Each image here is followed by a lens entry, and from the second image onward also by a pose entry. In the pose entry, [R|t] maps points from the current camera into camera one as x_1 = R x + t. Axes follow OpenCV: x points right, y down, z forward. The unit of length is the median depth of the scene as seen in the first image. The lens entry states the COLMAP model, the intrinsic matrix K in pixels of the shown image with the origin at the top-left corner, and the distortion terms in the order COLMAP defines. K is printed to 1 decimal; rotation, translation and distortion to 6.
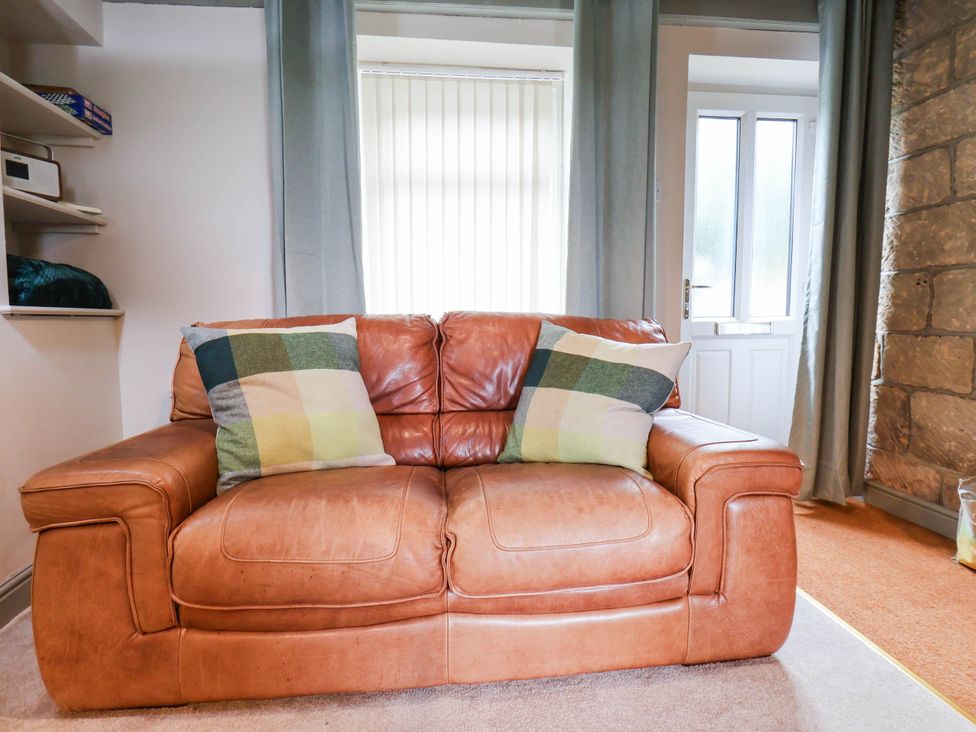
lens RADIAL K [[508.4, 0, 488.9], [0, 508.4, 368.4], [0, 0, 1]] dist [0.001370, -0.013848]
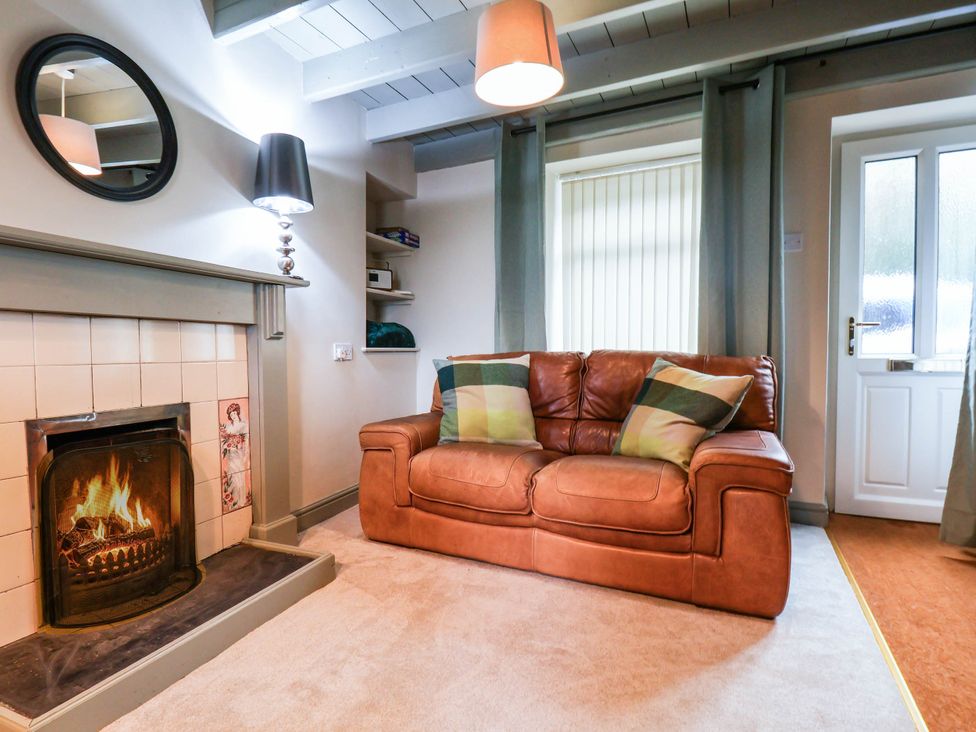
lens RADIAL K [[508.4, 0, 488.9], [0, 508.4, 368.4], [0, 0, 1]] dist [0.001370, -0.013848]
pose [[0.846710, 0.022838, -0.531565, 0.526664], [-0.051995, 0.997848, -0.039950, 0.014734], [0.529508, 0.061464, 0.846075, -0.438264]]
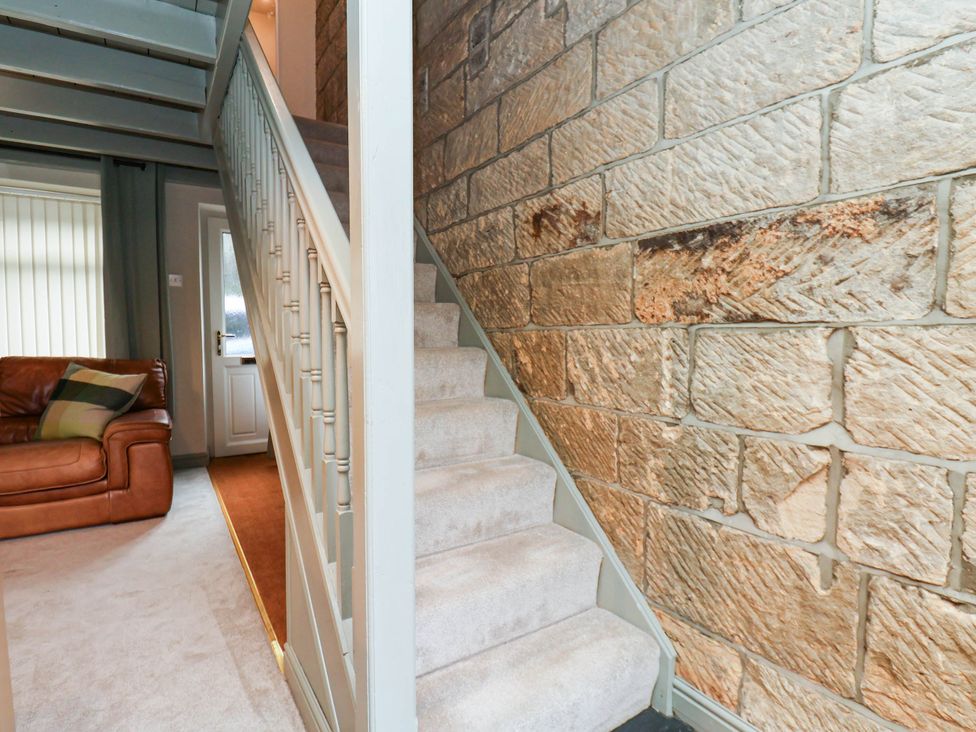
lens RADIAL K [[508.4, 0, 488.9], [0, 508.4, 368.4], [0, 0, 1]] dist [0.001370, -0.013848]
pose [[0.892883, -0.023423, 0.449678, 0.715646], [0.039129, 0.998905, -0.025663, 0.031818], [-0.448585, 0.040509, 0.892822, -1.386045]]
